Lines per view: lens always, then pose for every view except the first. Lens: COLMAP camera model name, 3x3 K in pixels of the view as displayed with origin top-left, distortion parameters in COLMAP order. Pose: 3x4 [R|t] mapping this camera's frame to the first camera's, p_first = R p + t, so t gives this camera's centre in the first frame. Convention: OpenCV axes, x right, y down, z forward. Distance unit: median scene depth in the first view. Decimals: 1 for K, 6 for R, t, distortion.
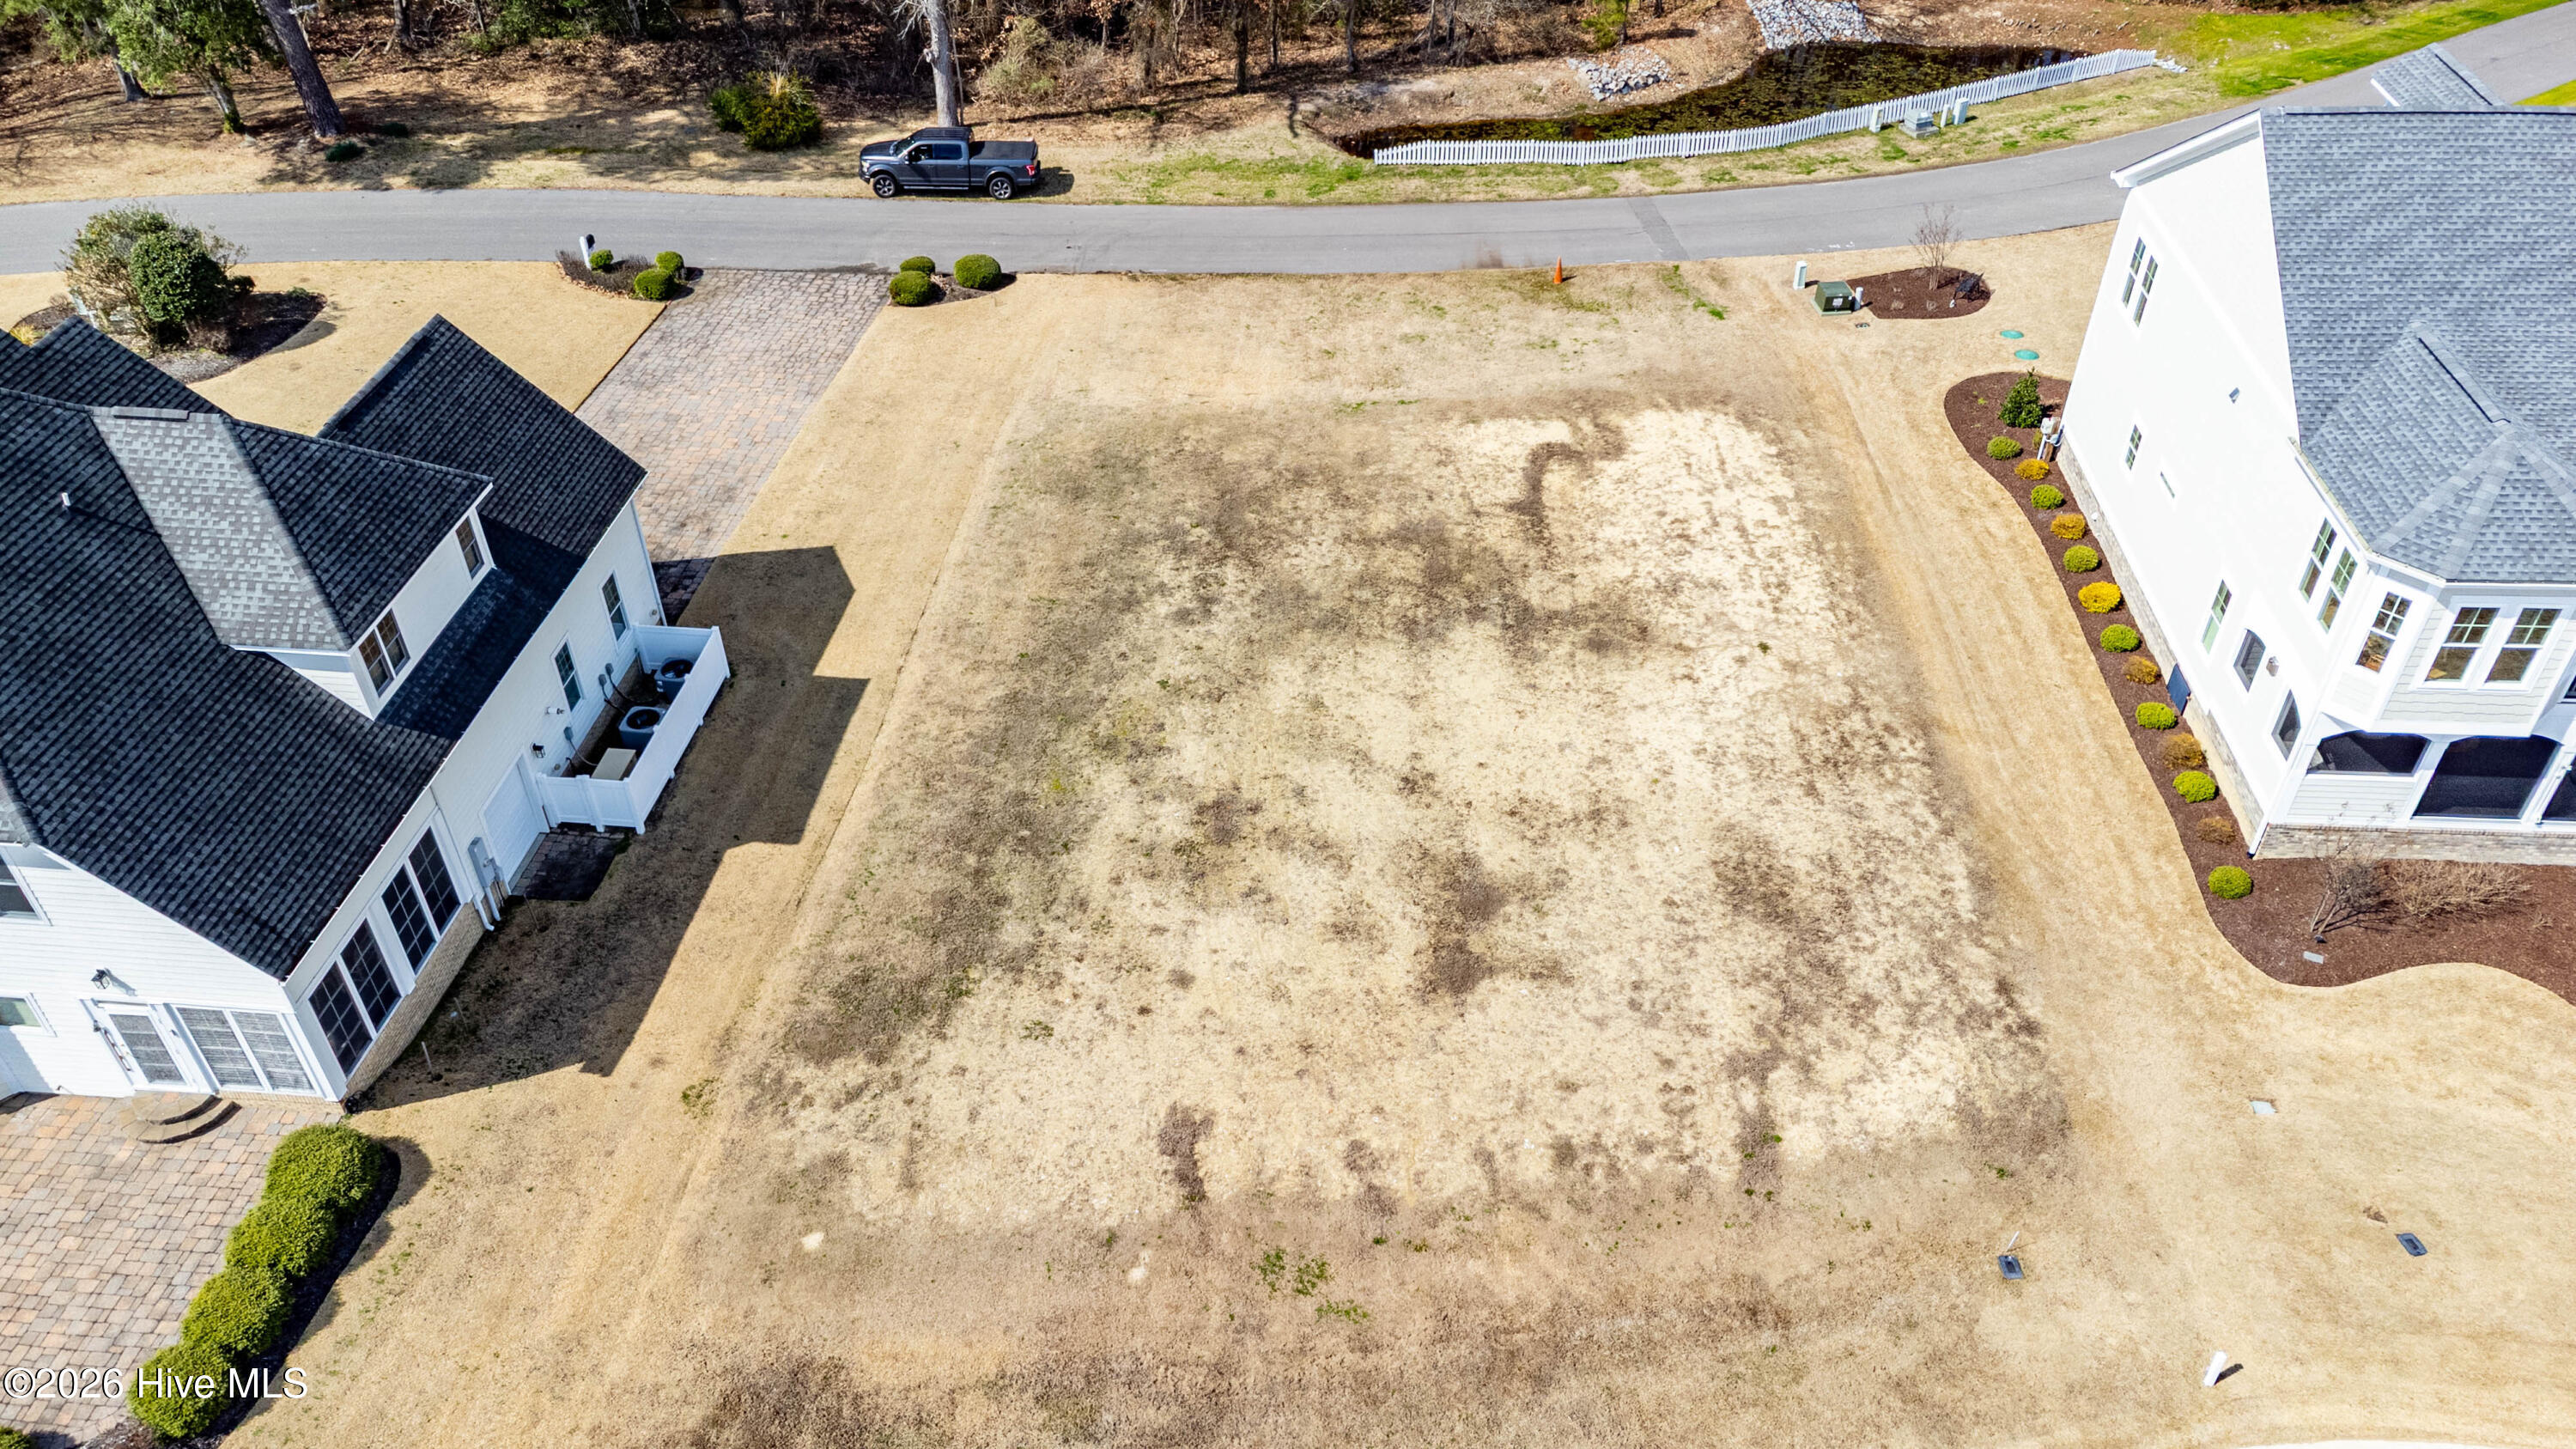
lens RADIAL K [[1907.6, 0, 1270.2], [0, 1907.6, 727.3], [0, 0, 1]] dist [0.061433, 0.008025]
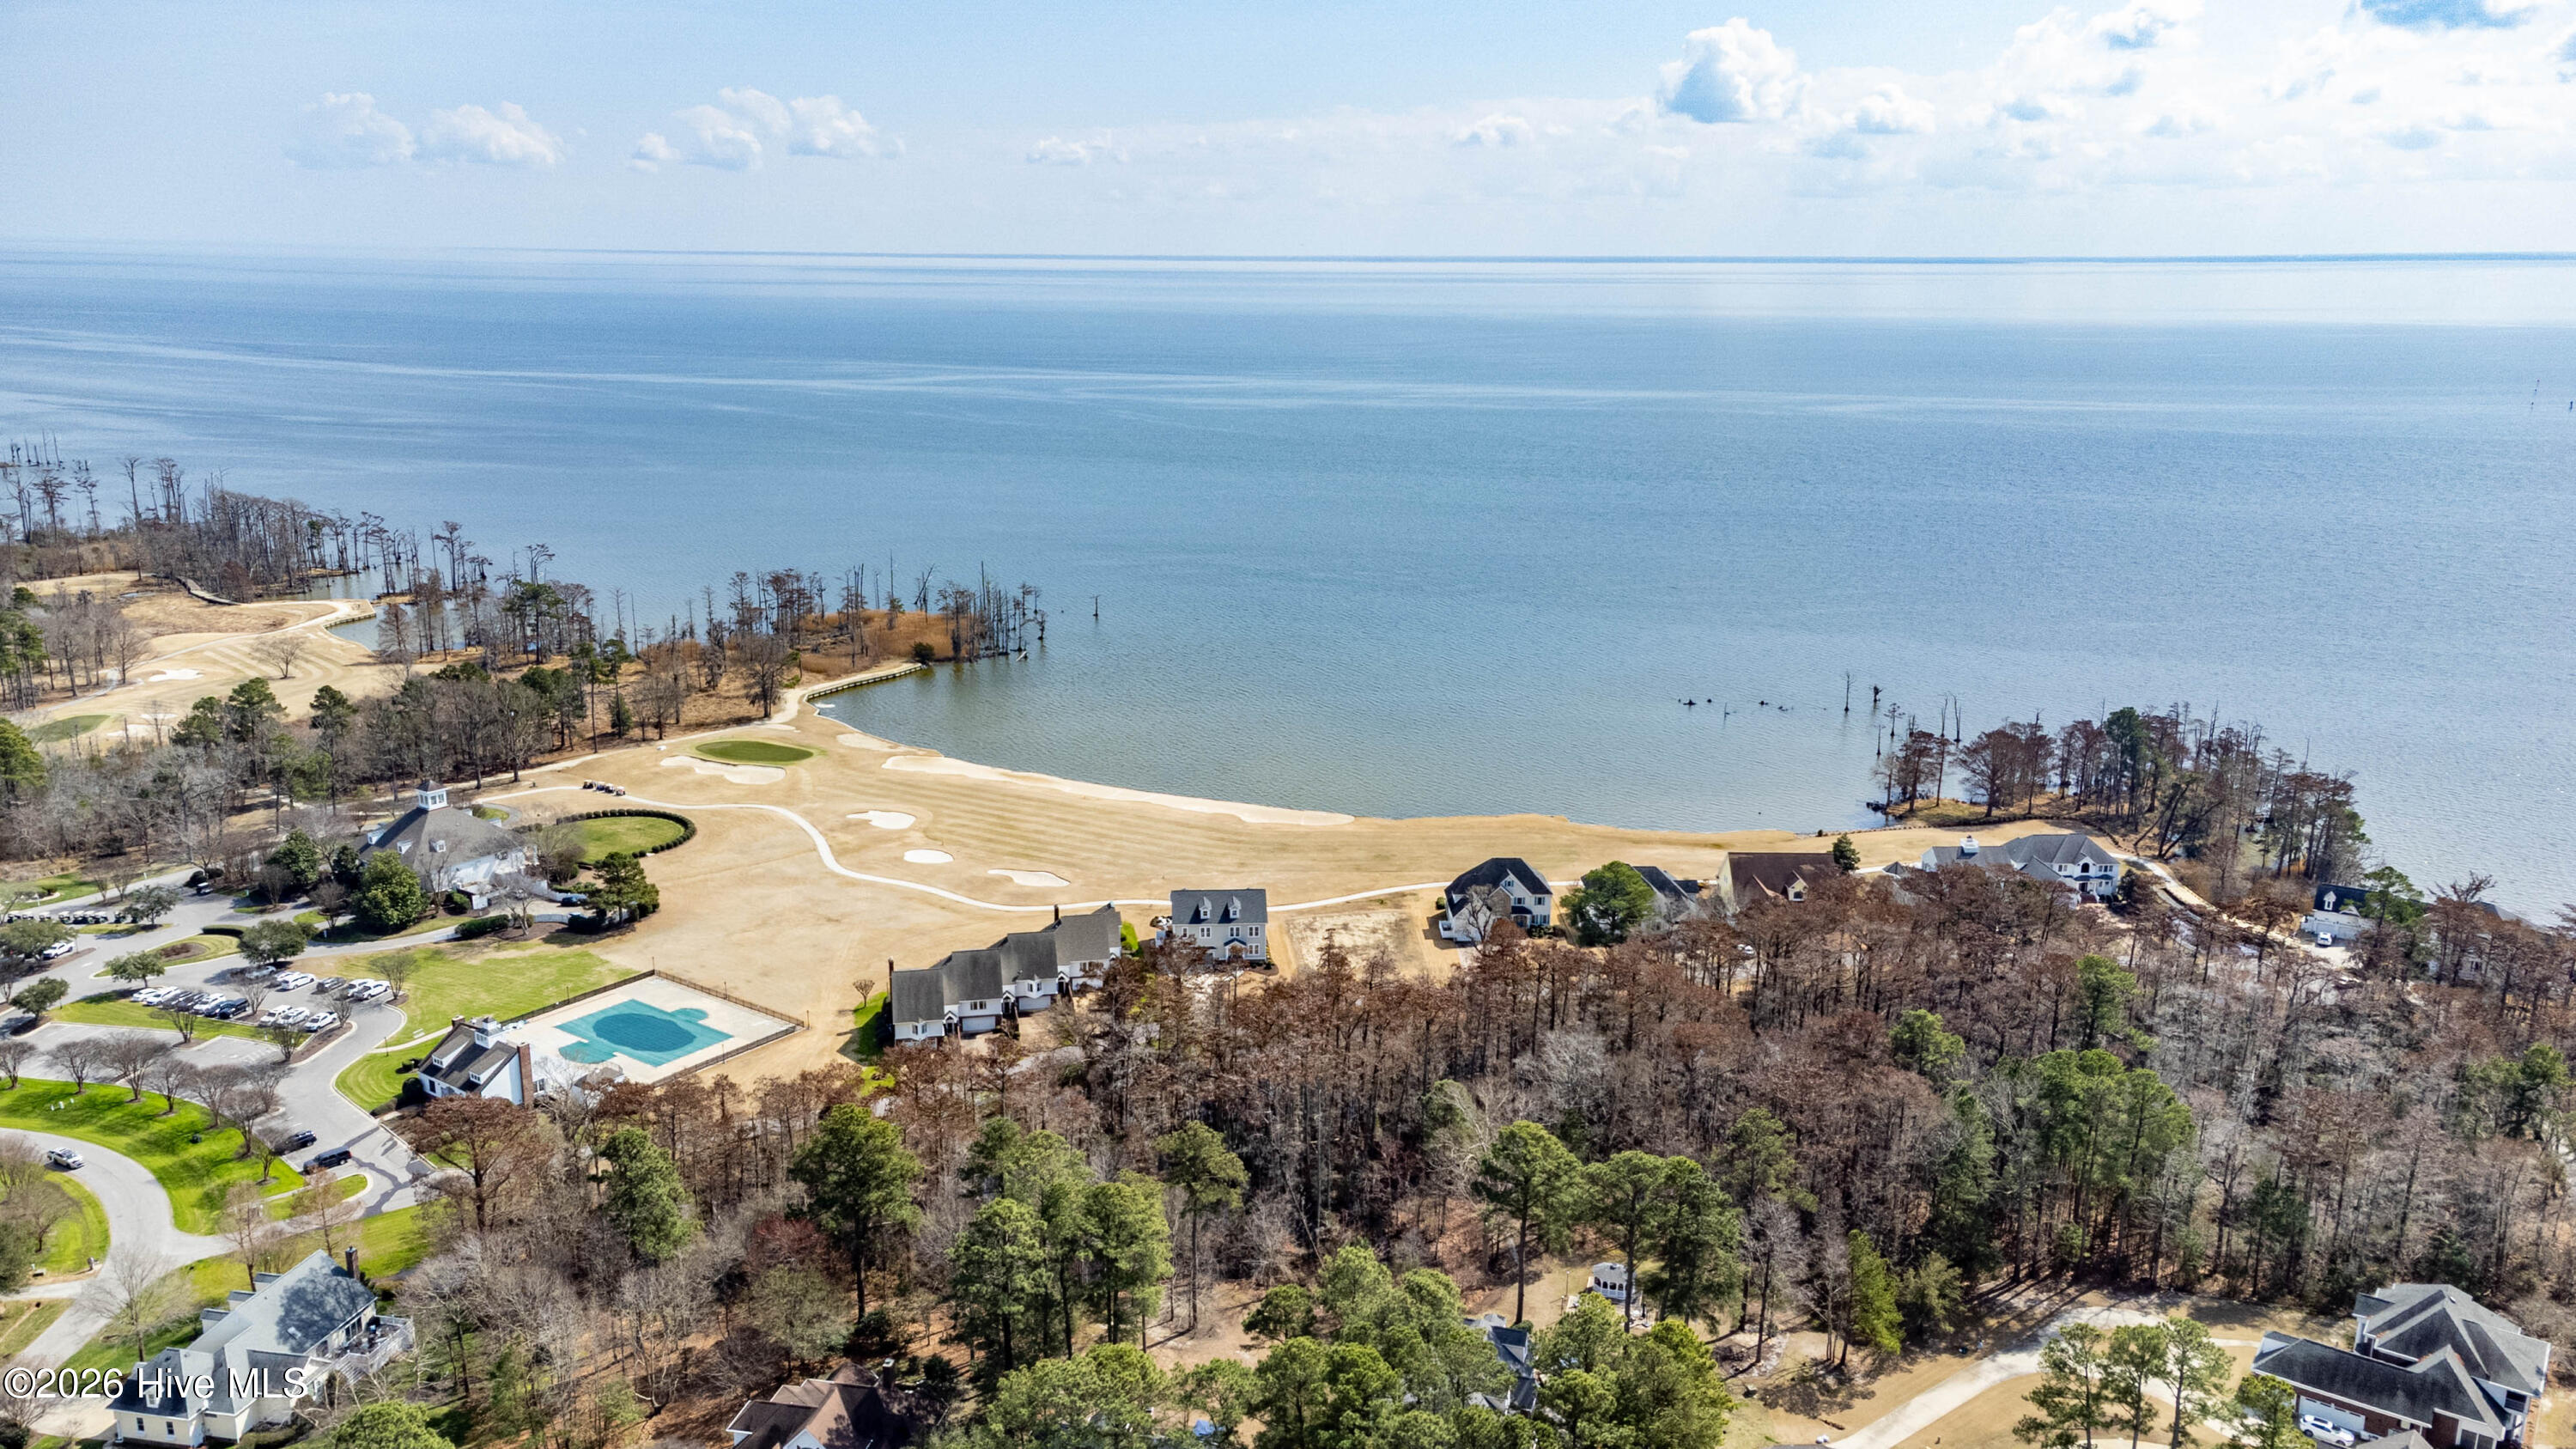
lens RADIAL K [[1907.6, 0, 1270.2], [0, 1907.6, 727.3], [0, 0, 1]] dist [0.061433, 0.008025]
pose [[-0.990554, 0.049824, -0.127748, 1.436927], [-0.072092, 0.603258, 0.794281, -7.034257], [0.116639, 0.795988, -0.593968, 5.131744]]
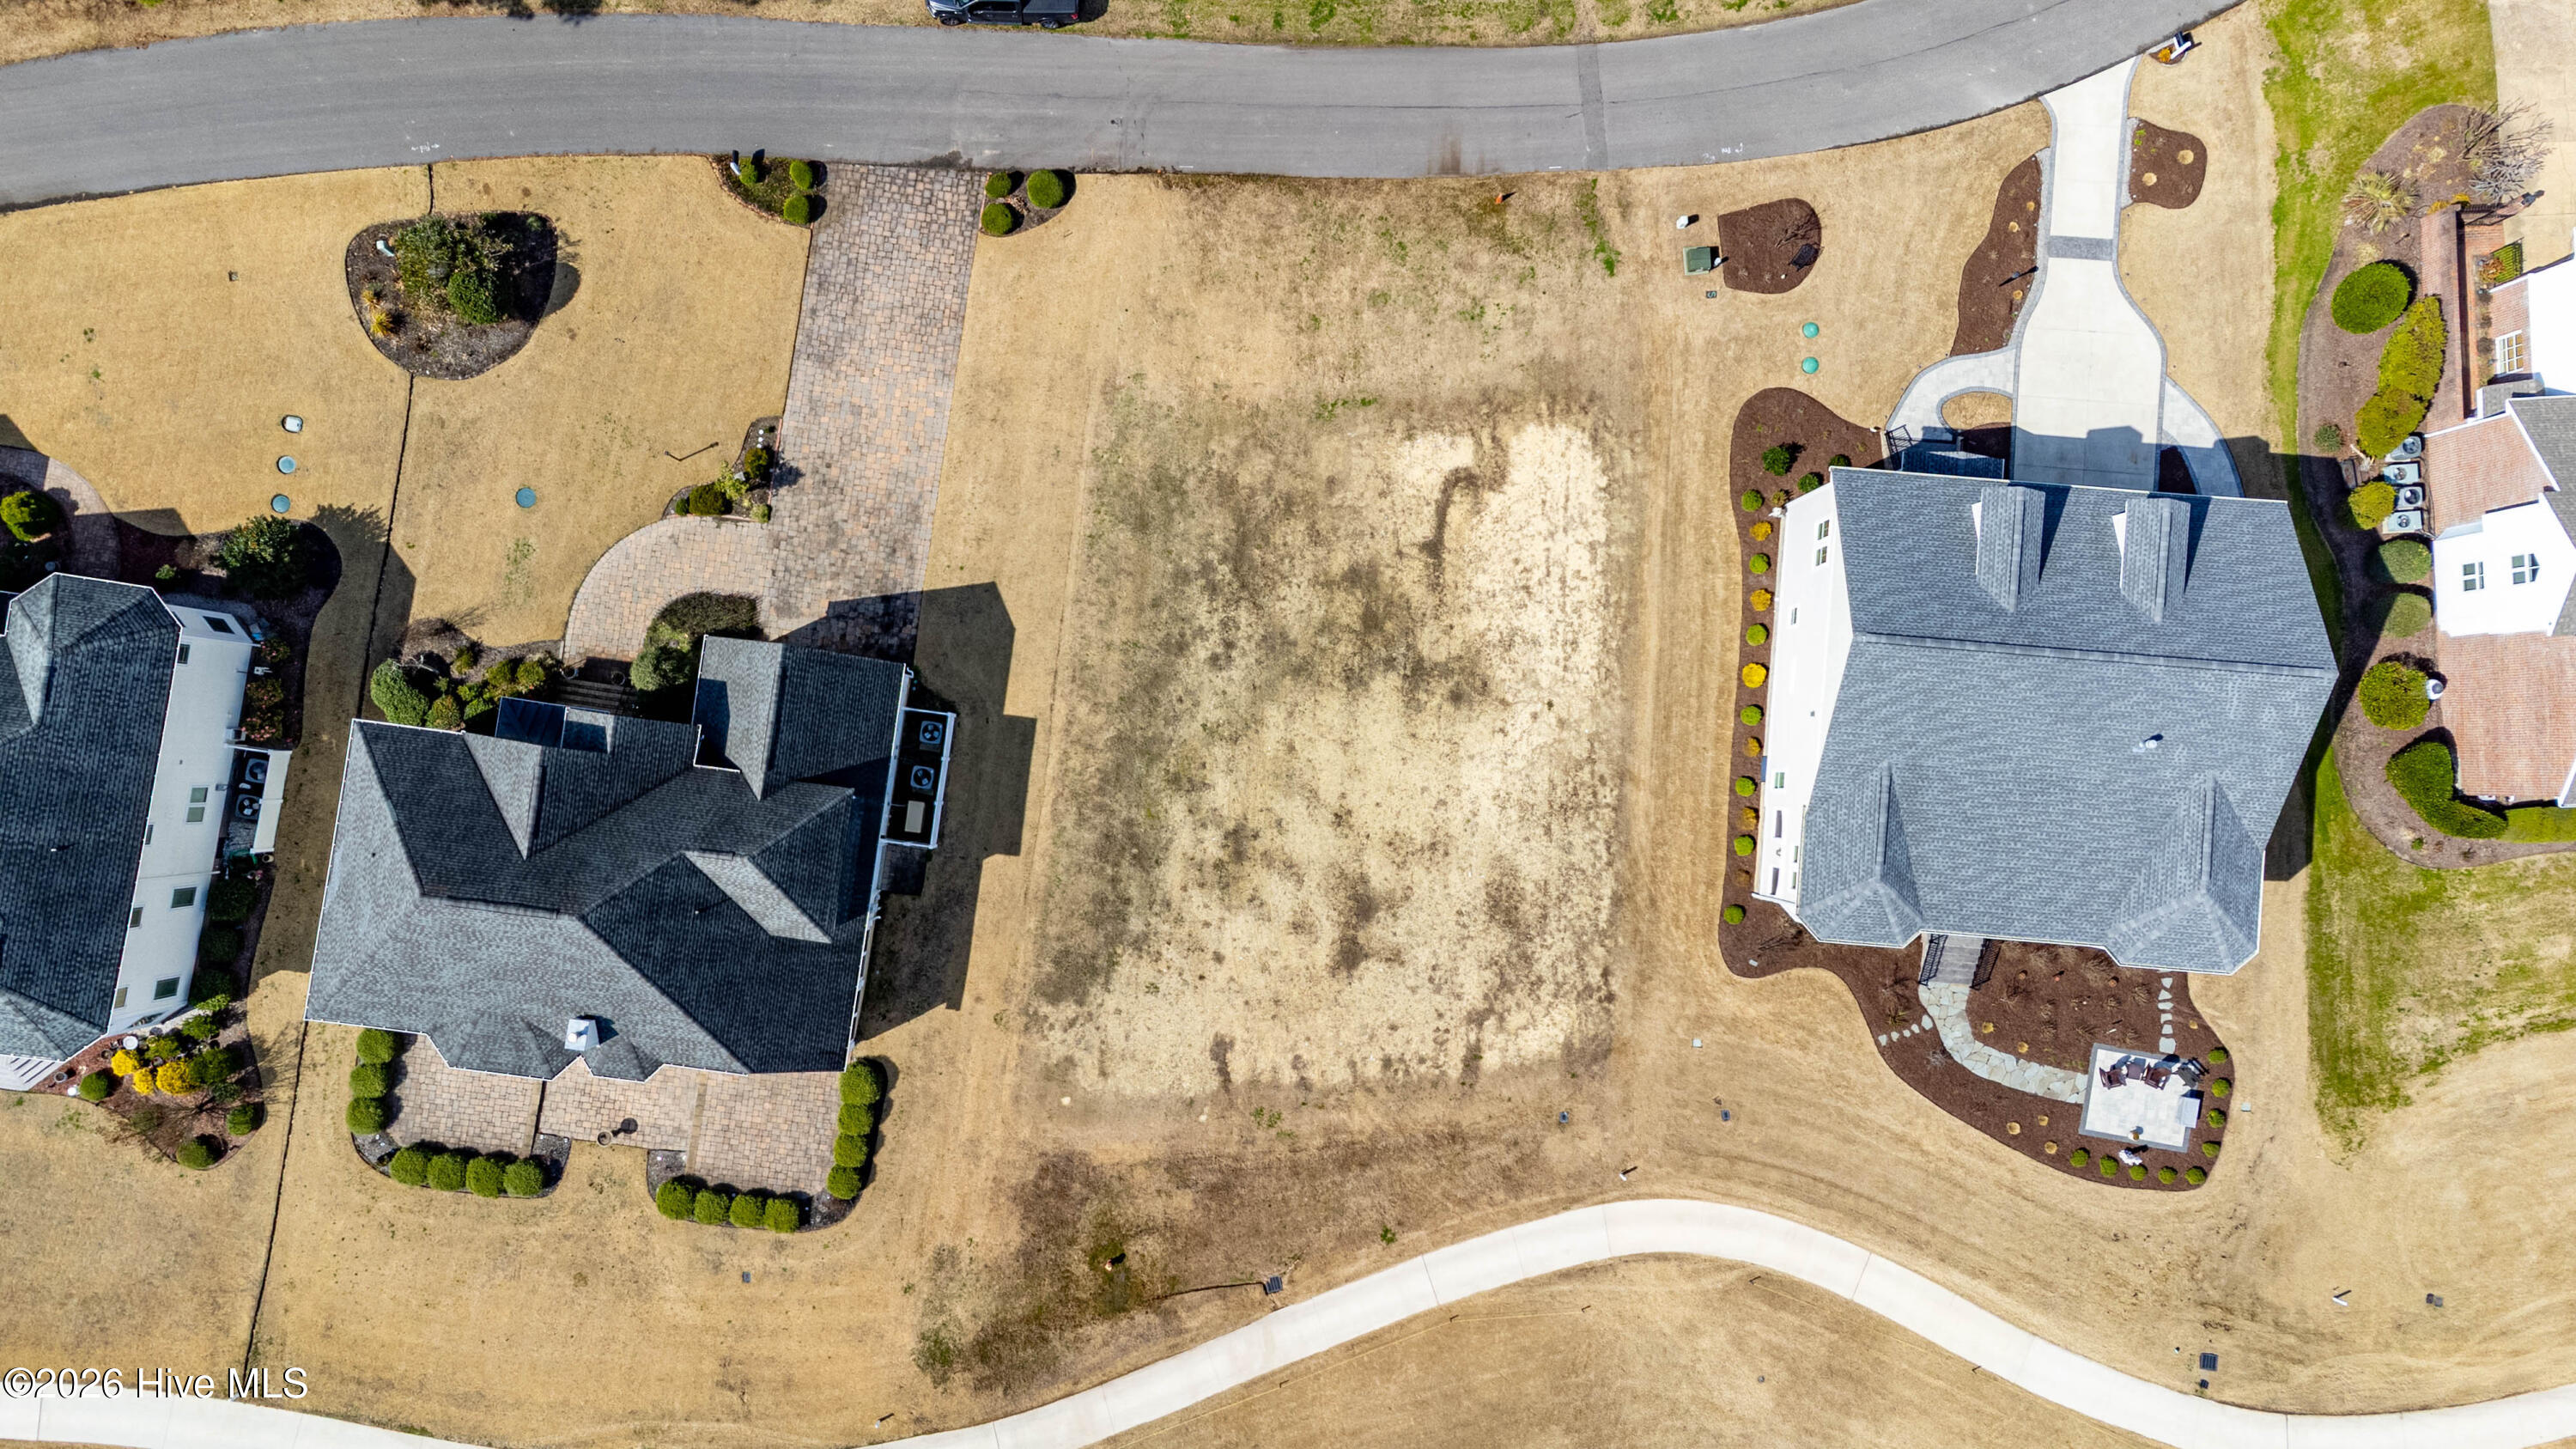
lens RADIAL K [[1907.6, 0, 1270.2], [0, 1907.6, 727.3], [0, 0, 1]] dist [0.061433, 0.008025]
pose [[0.999406, 0.019316, 0.028545, -0.048075], [-0.034224, 0.654117, 0.755619, -1.424147], [-0.004076, -0.756147, 0.654390, -0.156468]]
